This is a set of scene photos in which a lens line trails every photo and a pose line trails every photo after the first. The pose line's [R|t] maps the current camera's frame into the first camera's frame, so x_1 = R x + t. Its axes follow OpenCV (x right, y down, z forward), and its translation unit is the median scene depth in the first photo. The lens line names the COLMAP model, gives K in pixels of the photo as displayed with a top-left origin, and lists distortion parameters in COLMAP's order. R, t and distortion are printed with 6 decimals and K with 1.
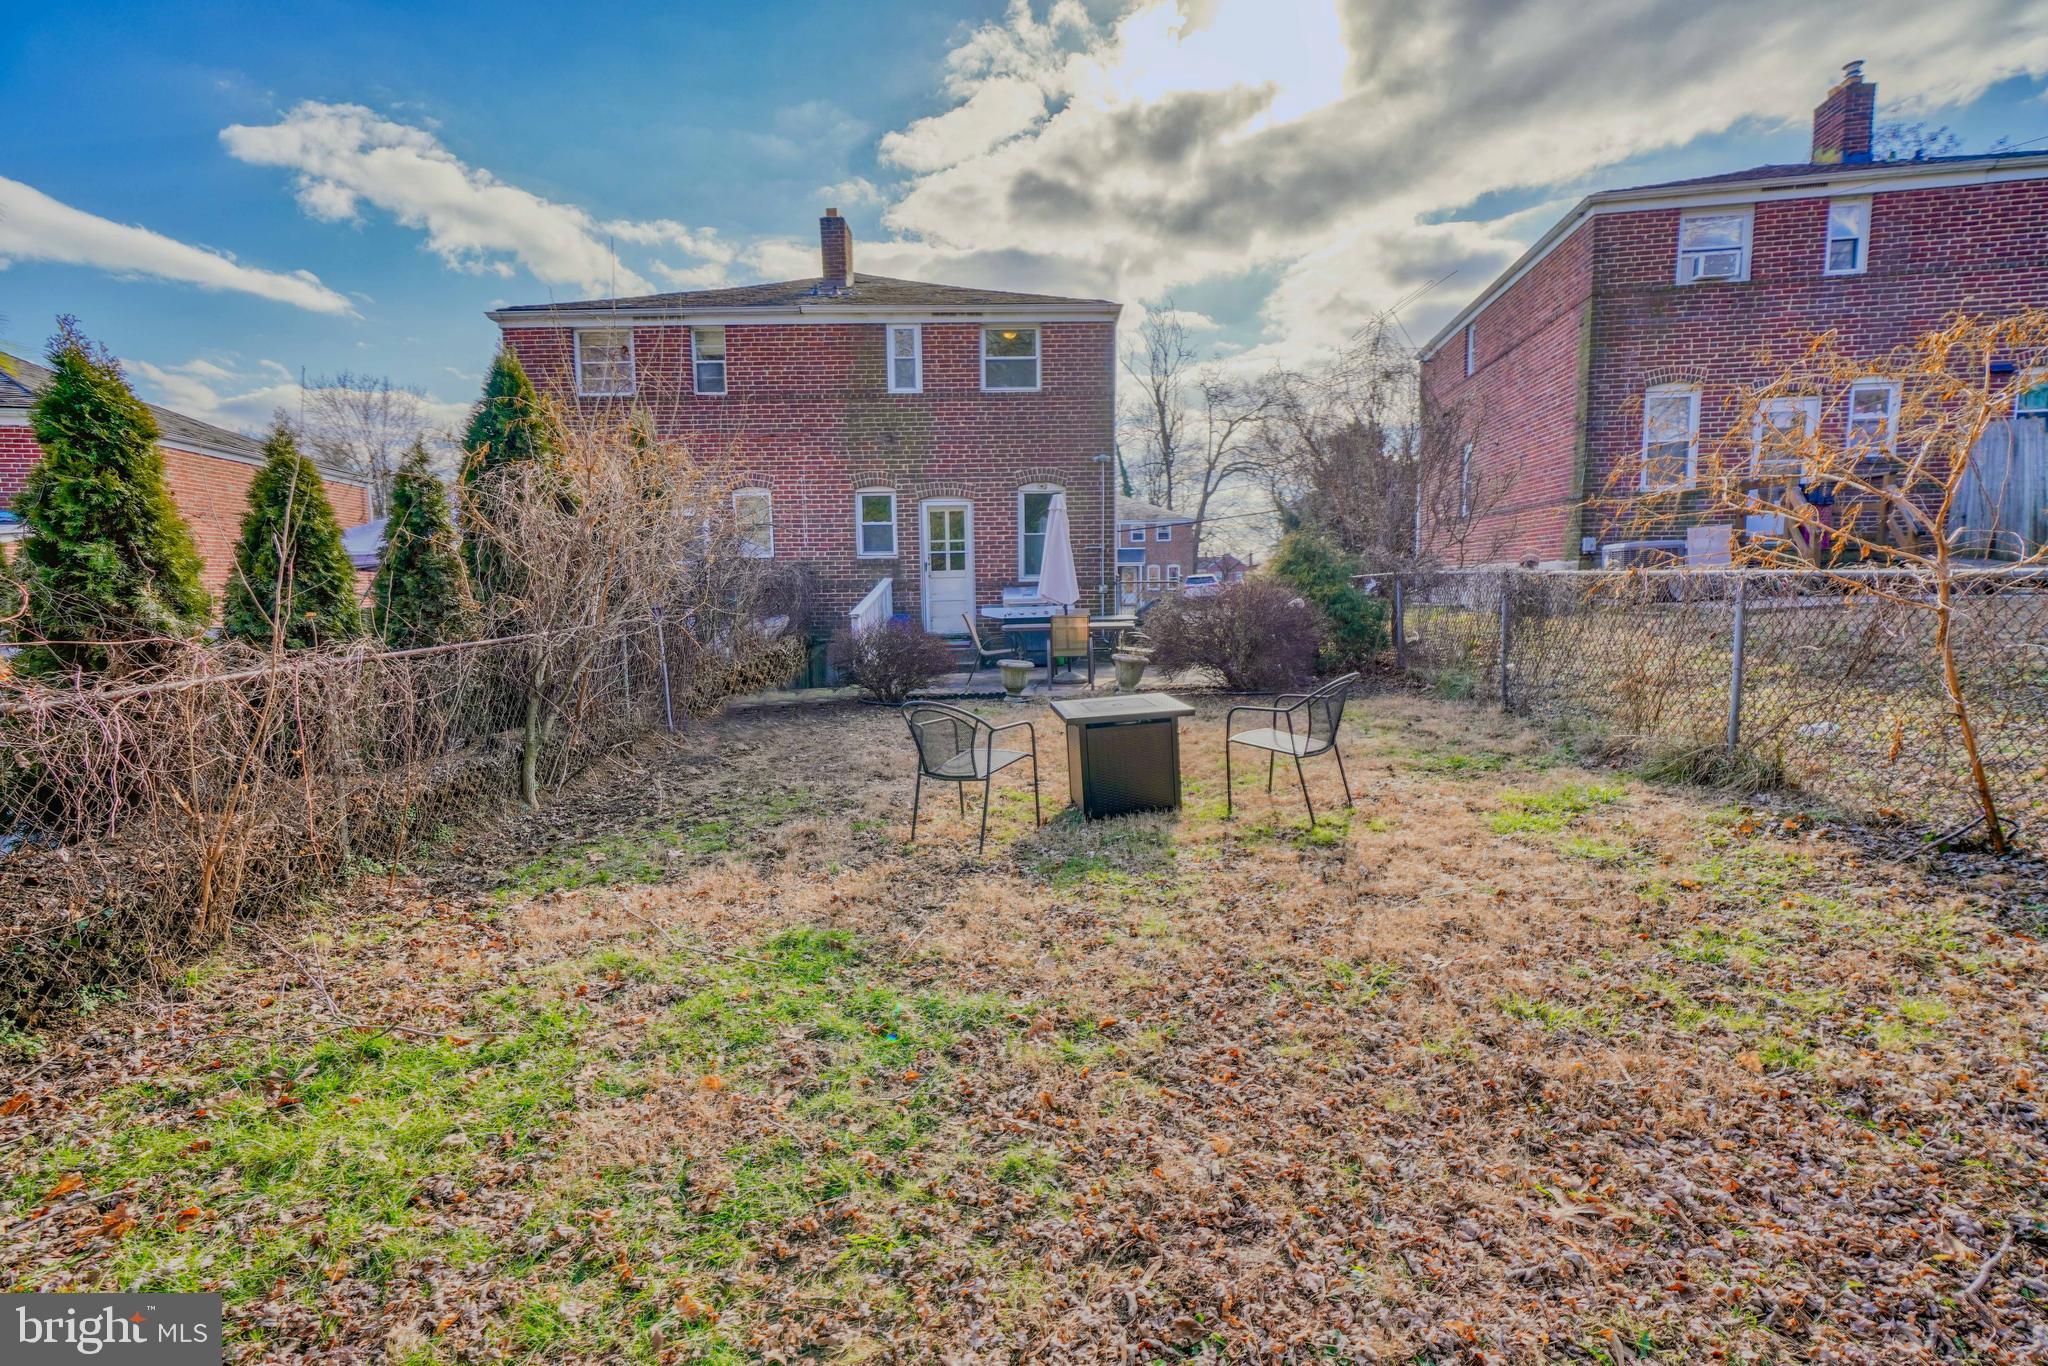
lens RADIAL K [[934.5, 0, 1019.8], [0, 934.5, 676.3], [0, 0, 1]] dist [-0.002678, 0.001115]
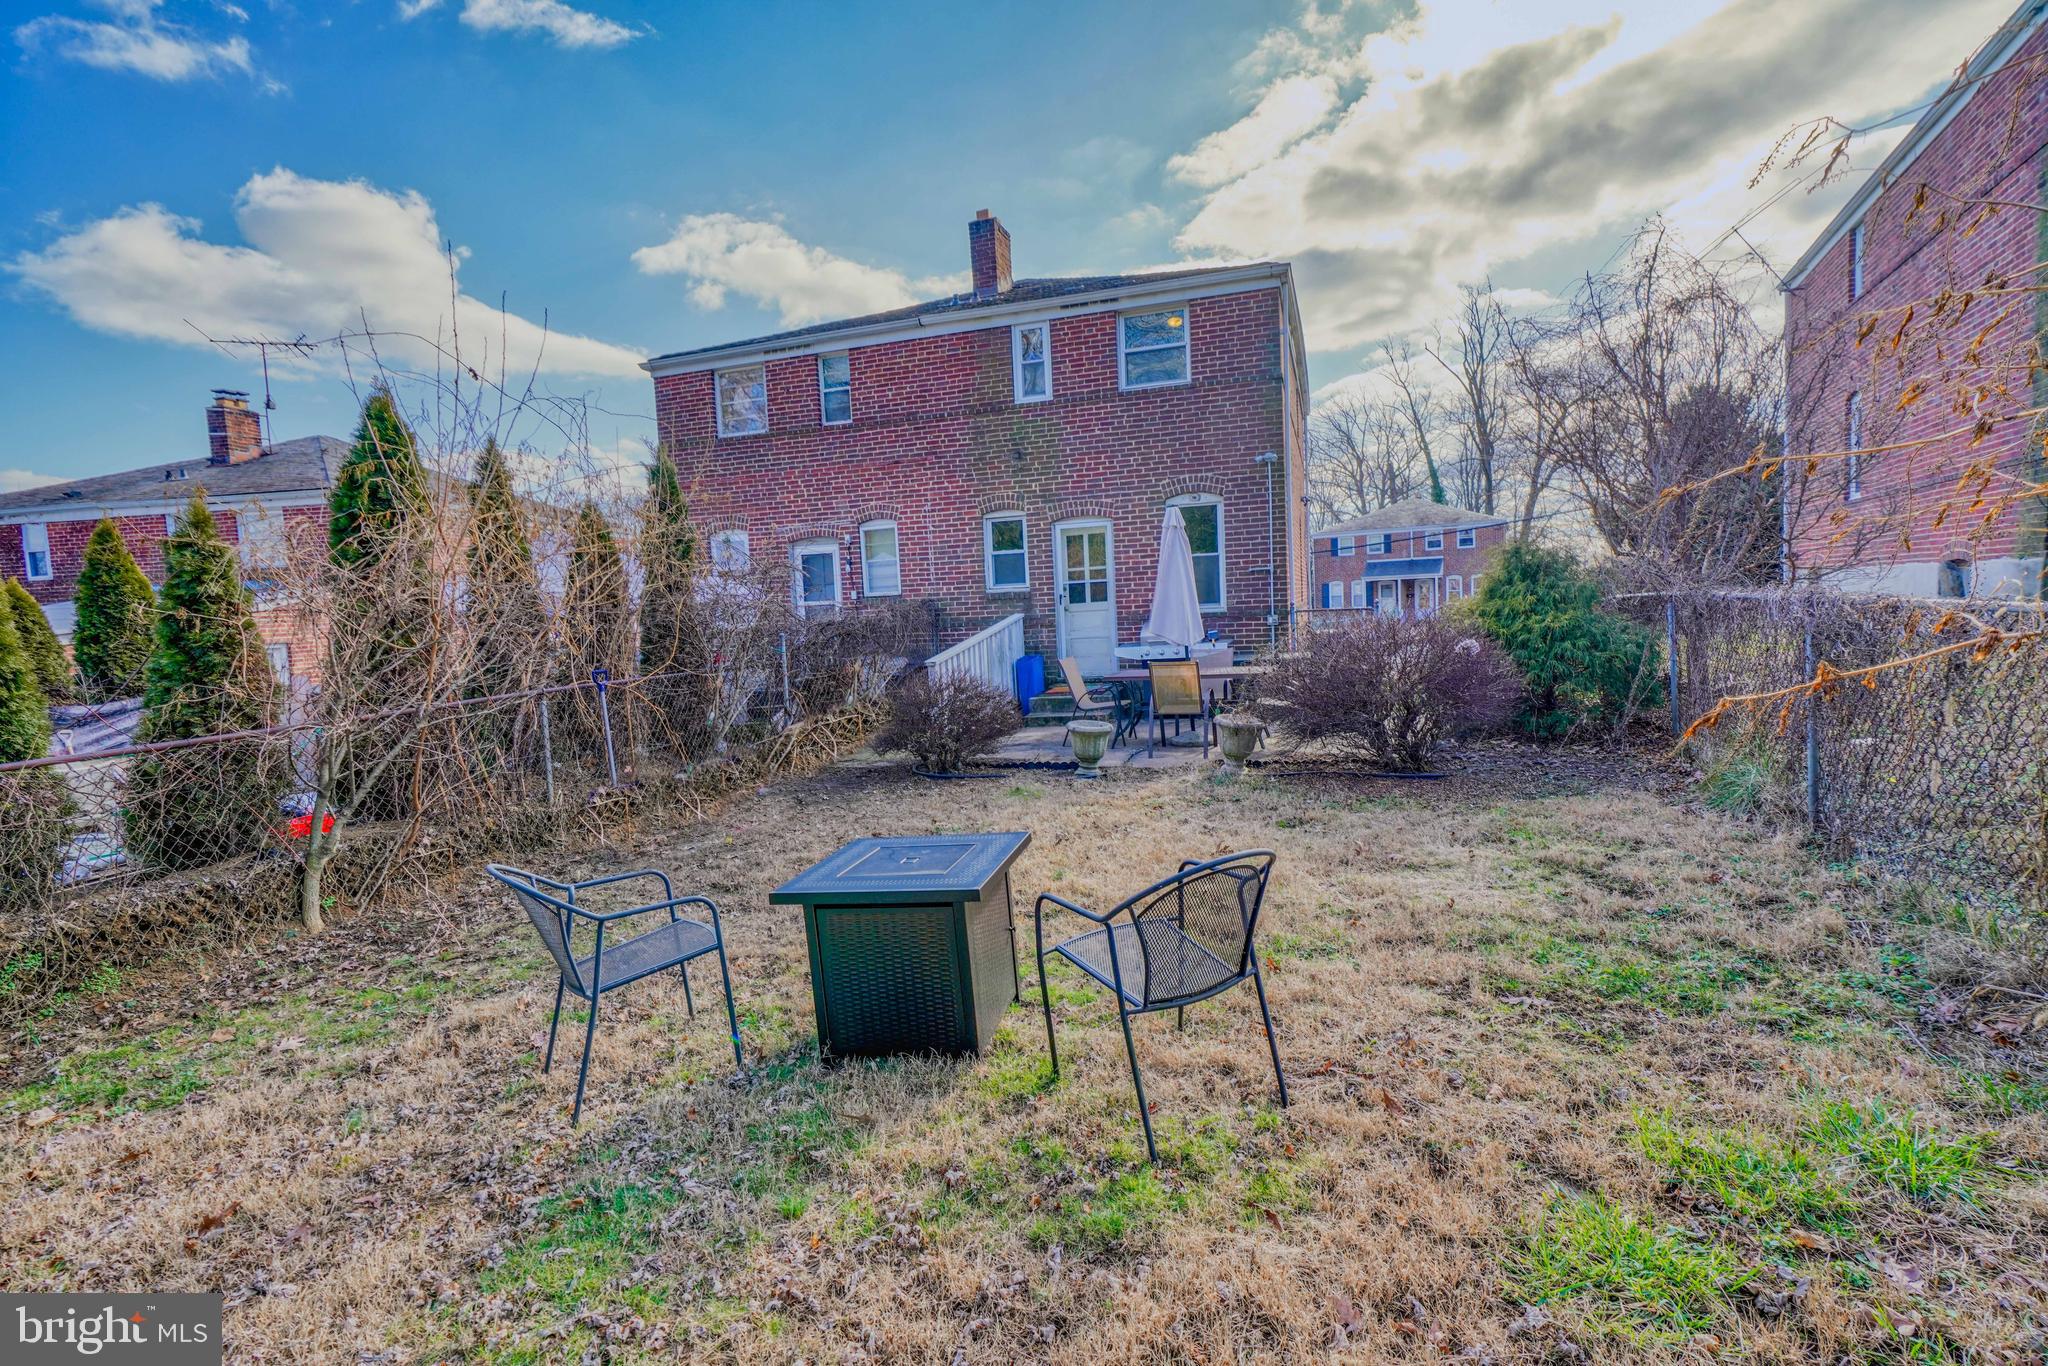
lens RADIAL K [[958.7, 0, 1024.8], [0, 958.7, 625.4], [0, 0, 1]] dist [0.021316, 0.000046]
pose [[0.949197, -0.024702, -0.313710, 0.122019], [-0.000332, 0.996835, -0.079497, -0.020758], [0.314681, 0.075562, 0.946185, 0.141184]]
